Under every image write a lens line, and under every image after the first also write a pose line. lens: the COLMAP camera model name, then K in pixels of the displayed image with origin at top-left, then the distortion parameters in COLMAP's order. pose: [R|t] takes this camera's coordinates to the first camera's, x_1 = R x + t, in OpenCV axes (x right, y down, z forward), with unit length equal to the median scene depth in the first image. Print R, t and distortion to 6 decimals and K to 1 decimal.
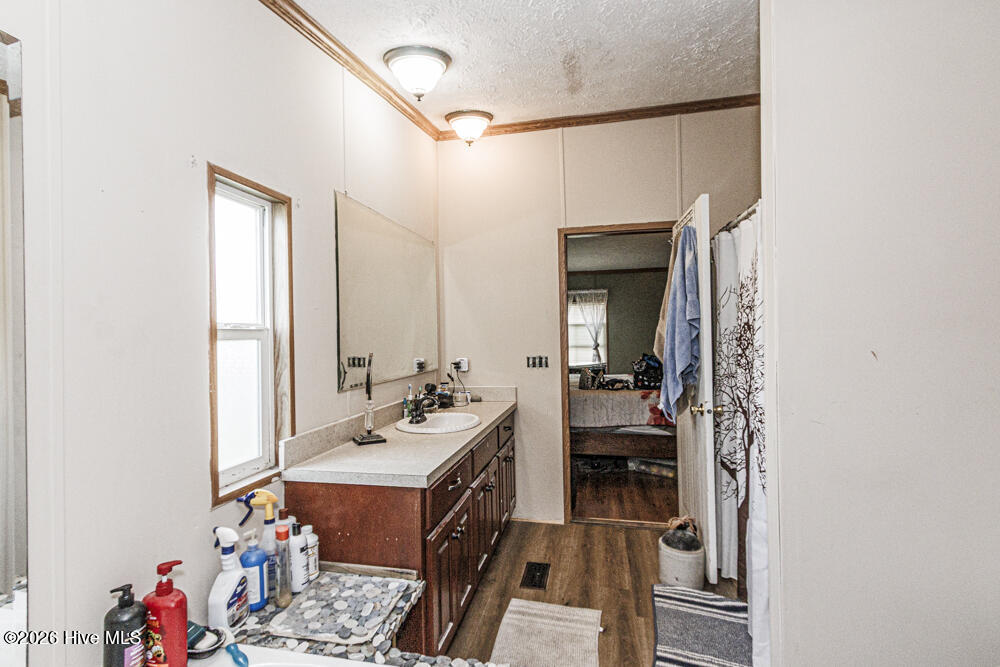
lens RADIAL K [[471.0, 0, 493.5], [0, 471.0, 337.1], [0, 0, 1]] dist [0.005707, -0.001291]
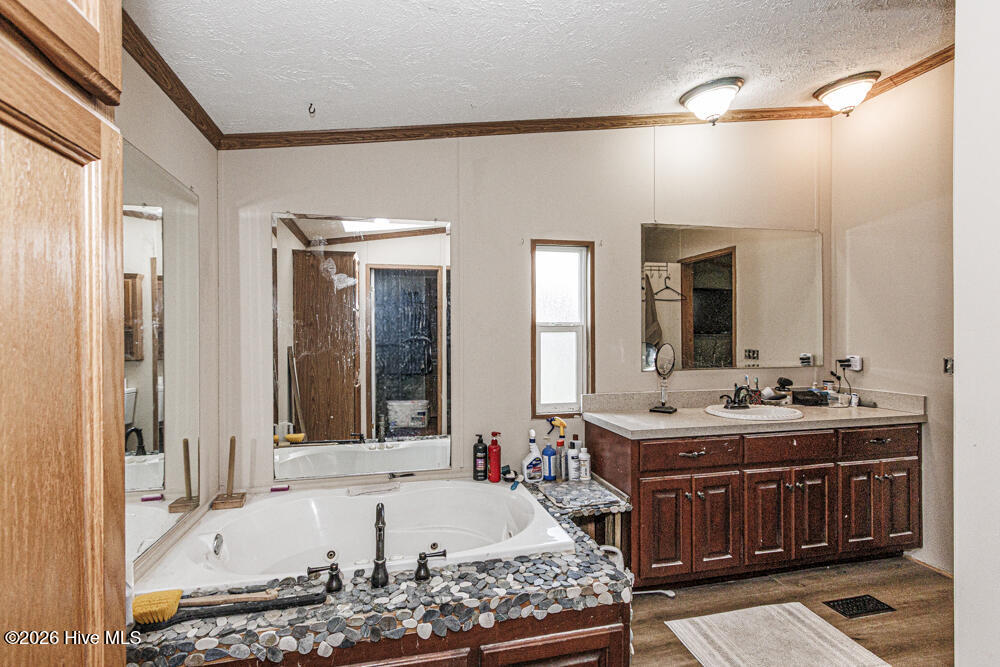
lens RADIAL K [[454.8, 0, 492.4], [0, 454.8, 336.0], [0, 0, 1]] dist [0.005367, -0.001645]
pose [[0.431391, 0.014999, -0.902040, 0.868734], [-0.004543, 0.999885, 0.014453, -0.002110], [0.902154, -0.002137, 0.431410, 0.046143]]
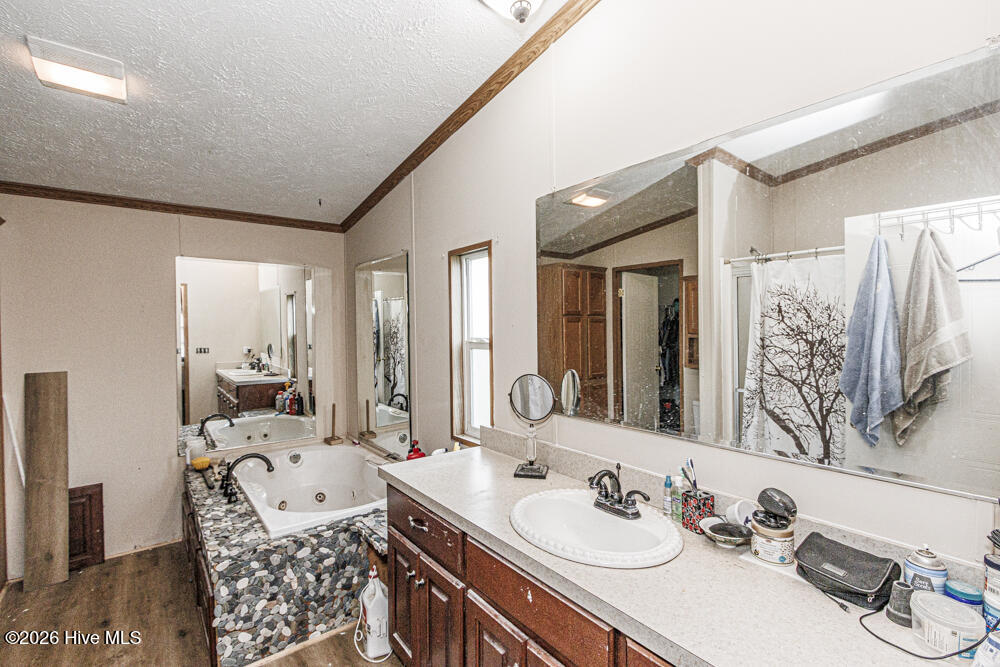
lens RADIAL K [[447.6, 0, 491.3], [0, 447.6, 337.6], [0, 0, 1]] dist [0.001851, -0.000089]
pose [[-0.631028, 0.037110, -0.774872, 0.559956], [0.011877, 0.999200, 0.038181, -0.085719], [0.775669, 0.014890, -0.630964, 1.929092]]
